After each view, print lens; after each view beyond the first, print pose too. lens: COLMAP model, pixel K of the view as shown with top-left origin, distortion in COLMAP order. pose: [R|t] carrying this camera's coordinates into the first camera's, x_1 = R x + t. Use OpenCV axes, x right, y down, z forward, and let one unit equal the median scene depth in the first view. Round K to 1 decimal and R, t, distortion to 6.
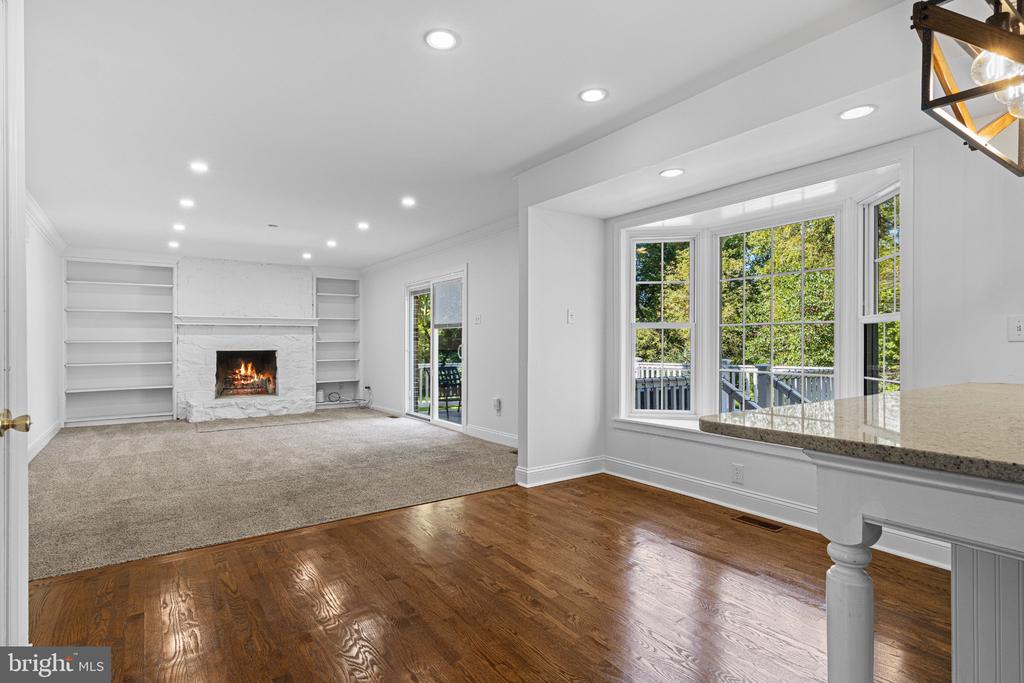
lens RADIAL K [[527.3, 0, 512.0], [0, 527.3, 341.5], [0, 0, 1]] dist [0.011660, 0.000075]
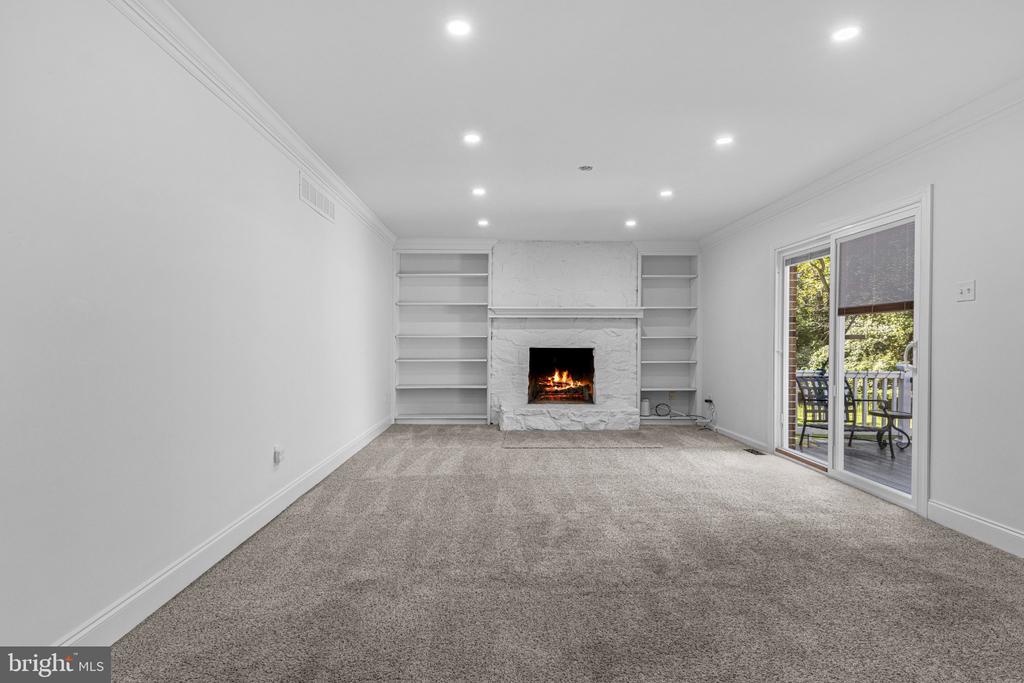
lens RADIAL K [[527.3, 0, 512.0], [0, 527.3, 341.5], [0, 0, 1]] dist [0.011660, 0.000075]
pose [[0.833226, 0.007750, -0.552879, -0.111563], [-0.005661, 0.999969, 0.005486, 0.002839], [0.552904, -0.001441, 0.833244, 0.277544]]
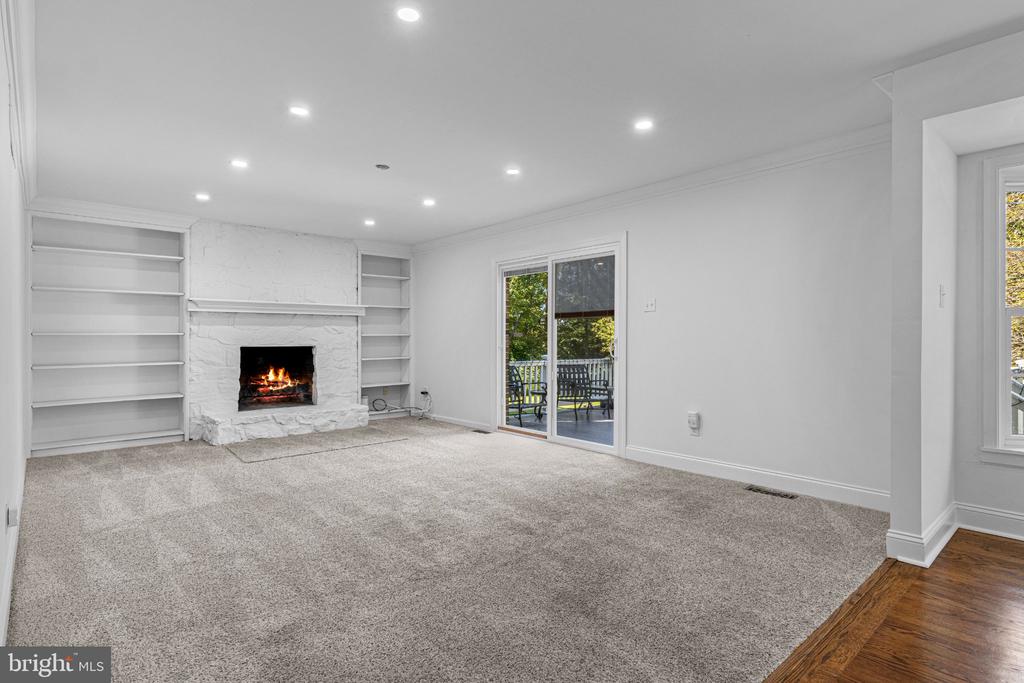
lens RADIAL K [[523.2, 0, 512.0], [0, 523.2, 341.5], [0, 0, 1]] dist [0.006589, 0.000424]
pose [[0.992923, 0.002304, 0.118741, -0.271565], [-0.003225, 0.999966, 0.007569, 0.003039], [-0.118720, -0.007899, 0.992896, 0.222489]]
